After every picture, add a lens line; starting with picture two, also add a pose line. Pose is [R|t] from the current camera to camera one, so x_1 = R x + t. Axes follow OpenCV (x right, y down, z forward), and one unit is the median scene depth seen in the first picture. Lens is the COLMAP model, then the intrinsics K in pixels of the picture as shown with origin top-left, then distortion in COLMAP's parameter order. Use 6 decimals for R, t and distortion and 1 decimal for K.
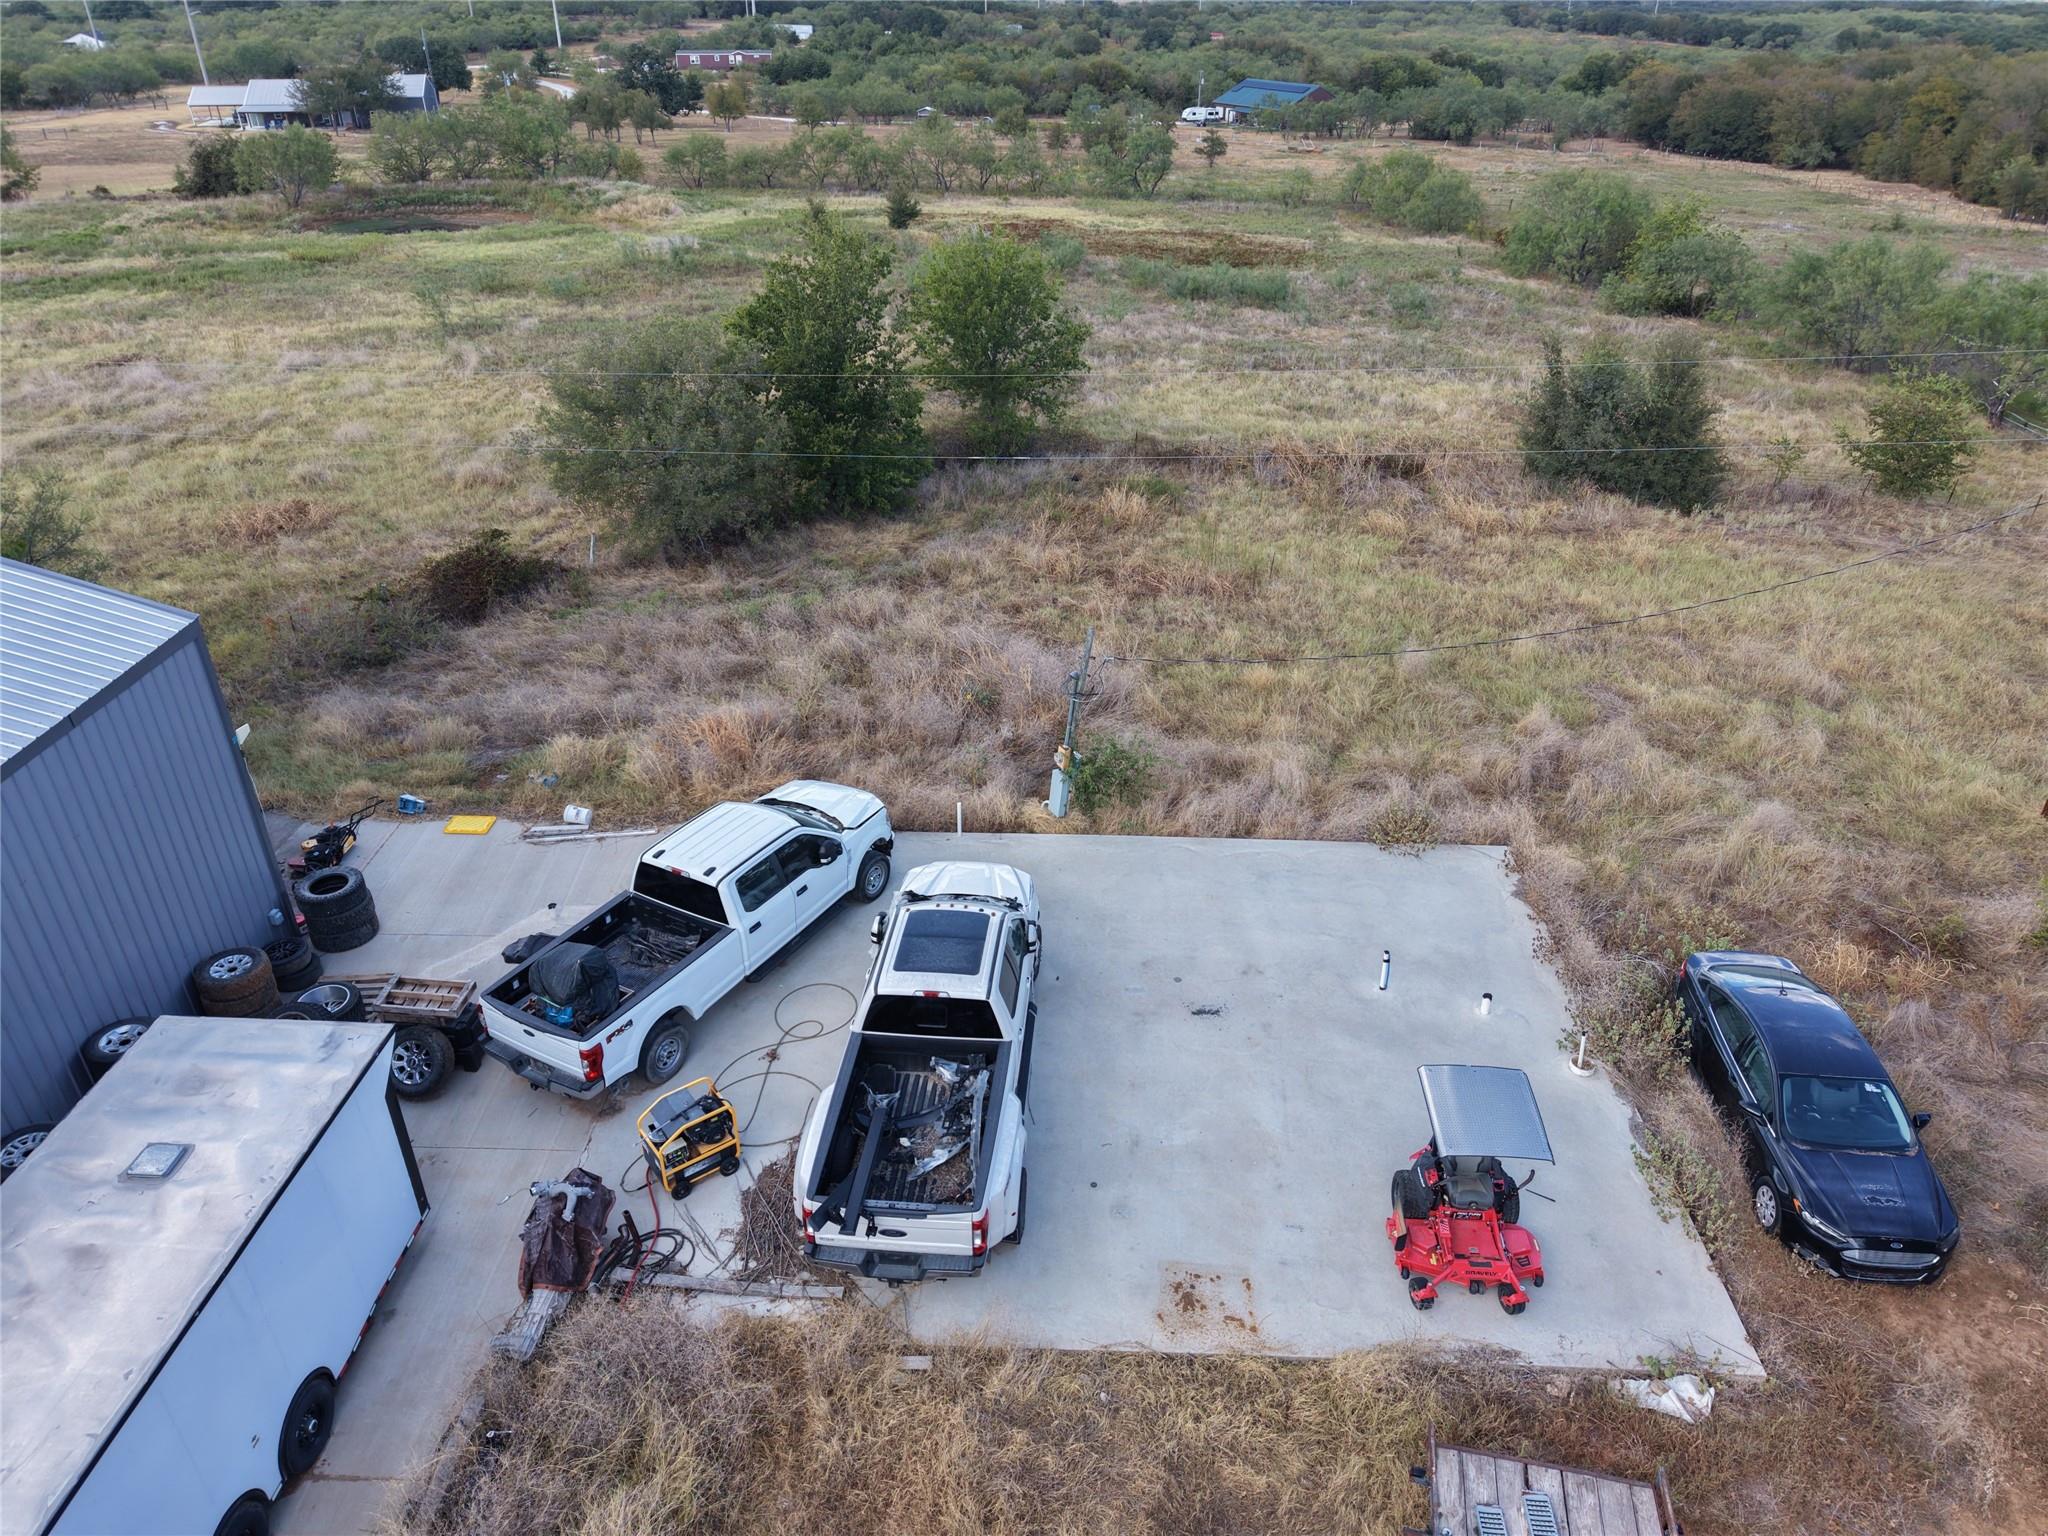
lens RADIAL K [[1379.2, 0, 1024.0], [0, 1379.2, 768.0], [0, 0, 1]] dist [0.012626, -0.002059]
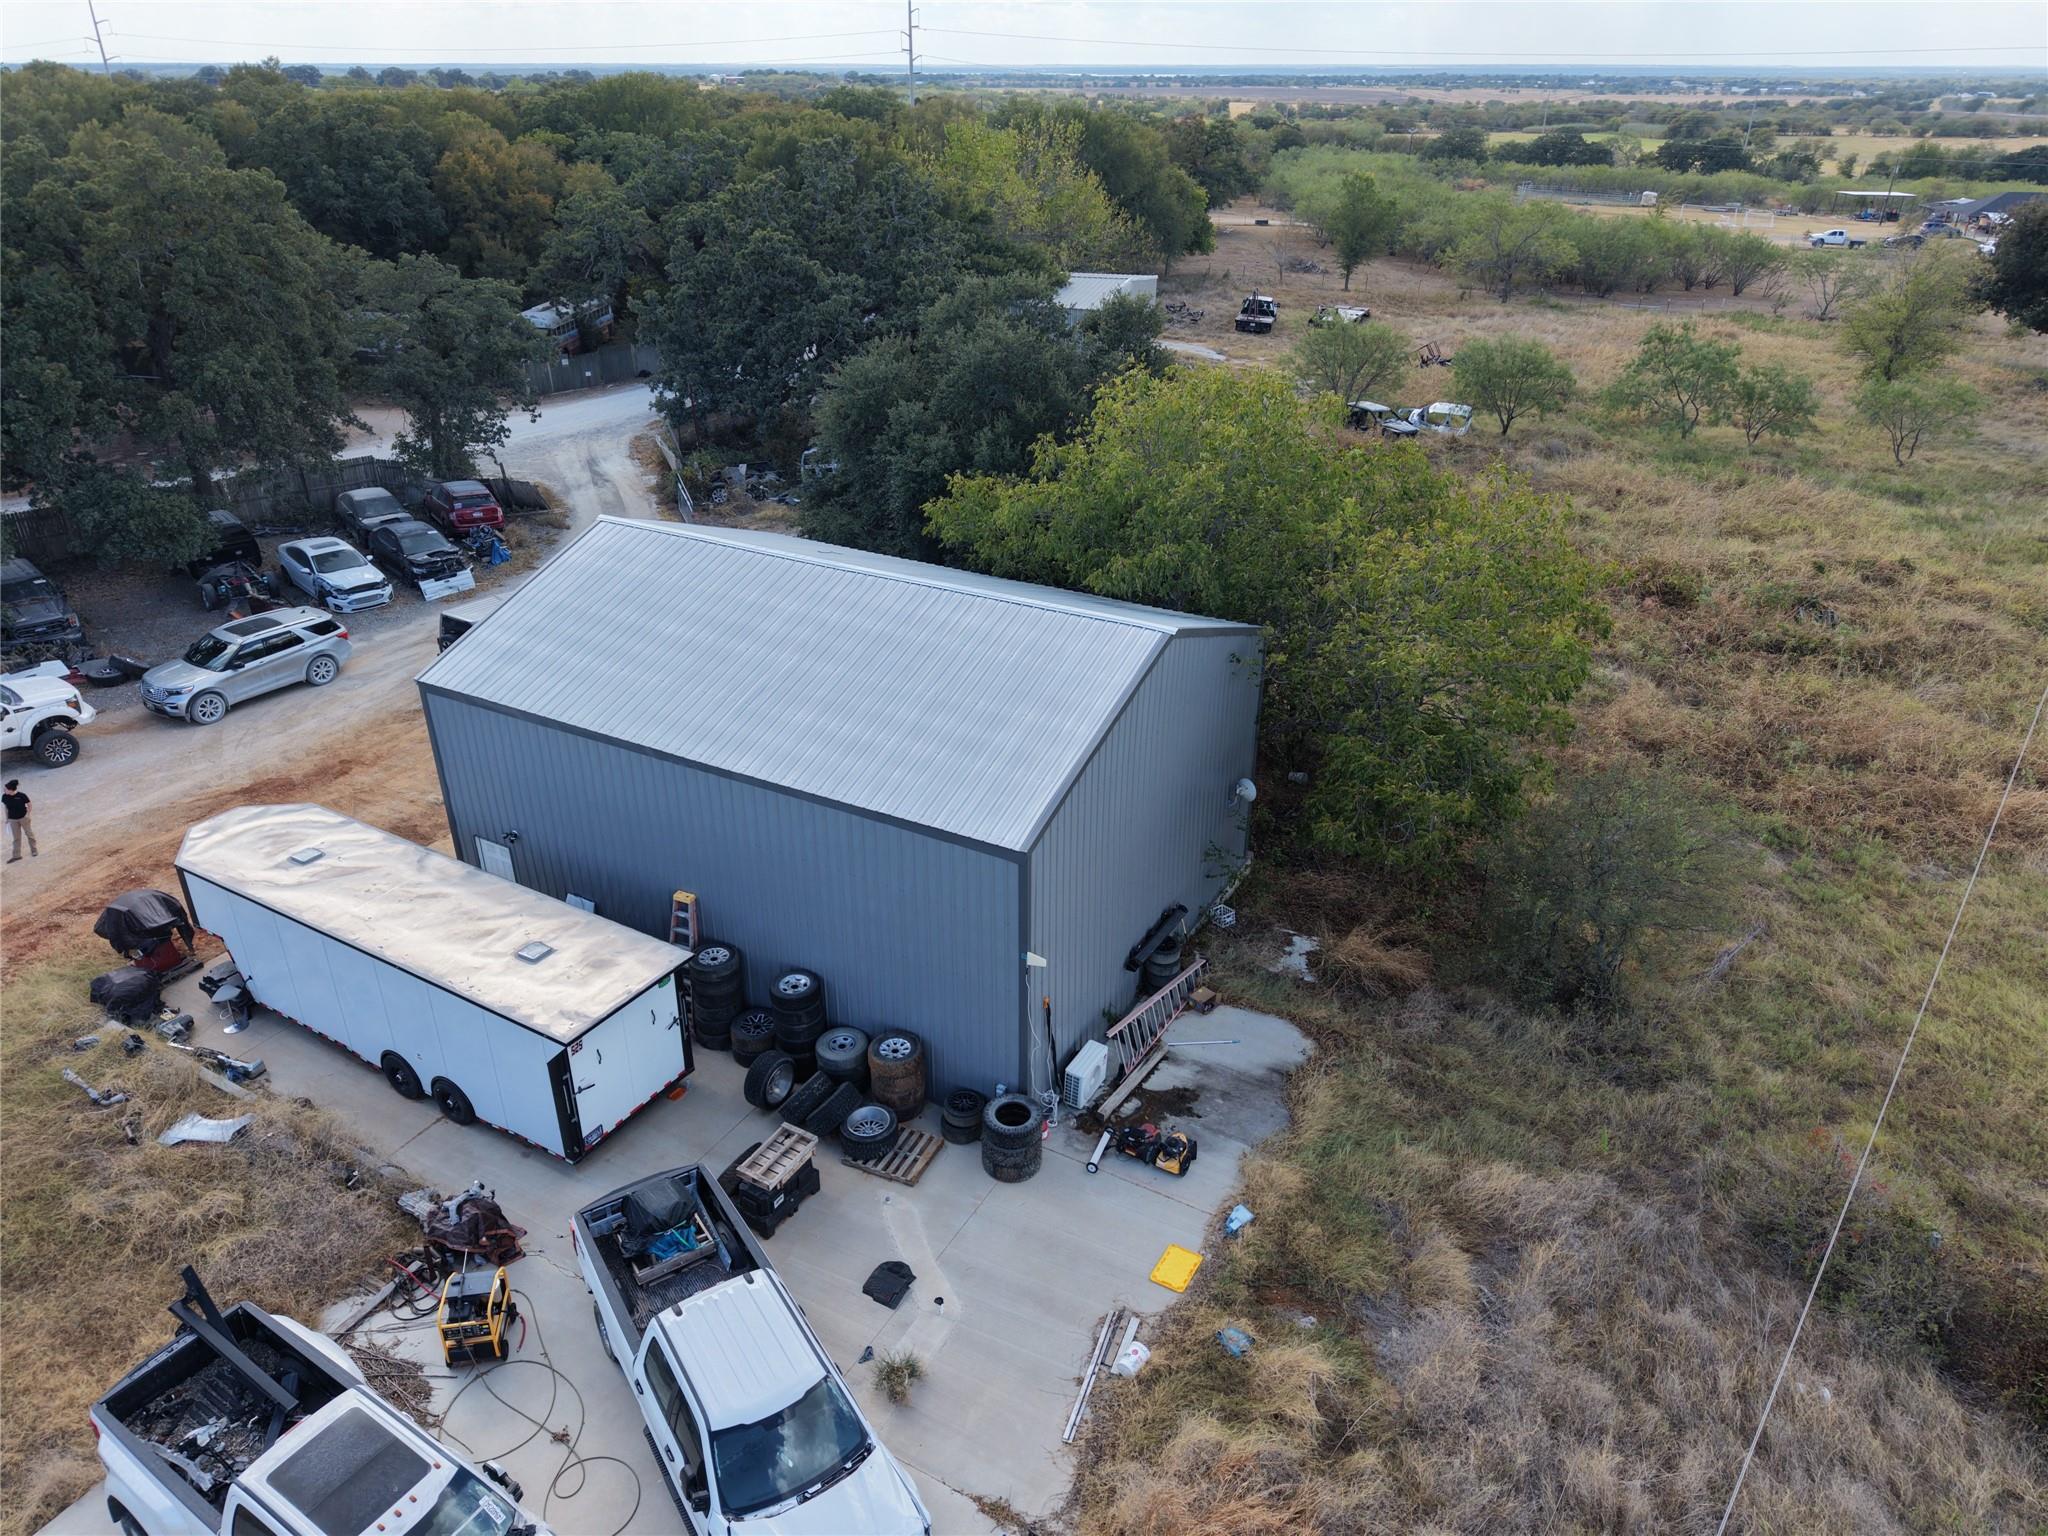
lens RADIAL K [[1379.2, 0, 1024.0], [0, 1379.2, 768.0], [0, 0, 1]] dist [0.012626, -0.002059]
pose [[-0.461709, 0.387133, -0.798093, 0.252418], [-0.440744, 0.680686, 0.585159, -0.814145], [0.769785, 0.621928, -0.143652, 1.151479]]
